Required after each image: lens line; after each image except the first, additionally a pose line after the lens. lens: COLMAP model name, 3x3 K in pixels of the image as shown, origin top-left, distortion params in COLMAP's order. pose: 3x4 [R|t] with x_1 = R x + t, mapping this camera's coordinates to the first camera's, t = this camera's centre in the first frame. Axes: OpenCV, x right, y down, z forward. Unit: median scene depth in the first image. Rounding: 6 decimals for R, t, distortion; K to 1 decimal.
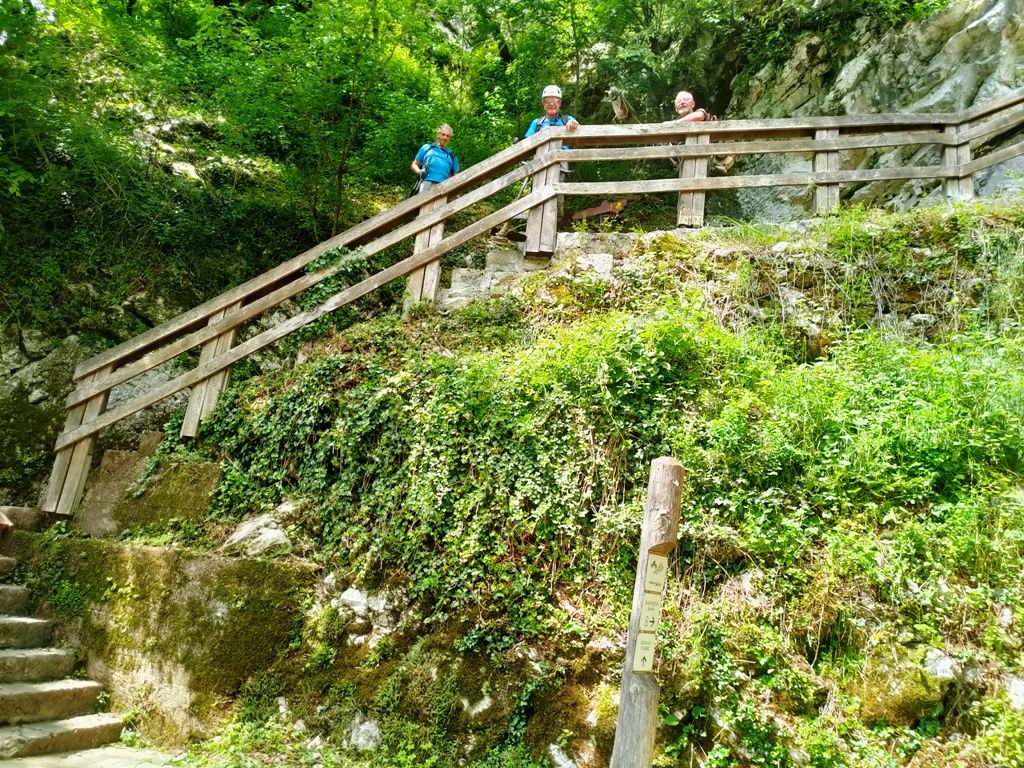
lens RADIAL K [[831.4, 0, 512.0], [0, 831.4, 403.8], [0, 0, 1]] dist [0.057437, -0.012743]
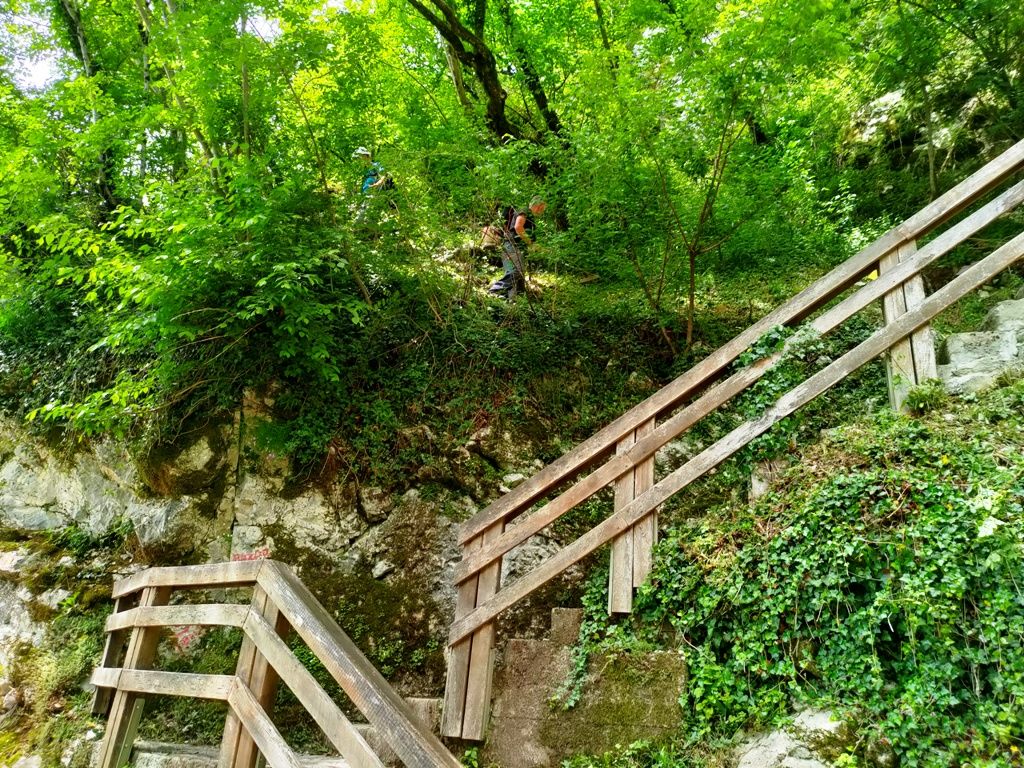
lens RADIAL K [[831.4, 0, 512.0], [0, 831.4, 403.8], [0, 0, 1]] dist [0.057437, -0.012743]
pose [[0.973761, -0.121177, -0.192627, -0.303095], [0.090325, 0.982715, -0.161597, -0.027453], [0.208879, 0.139958, 0.967875, 0.263573]]
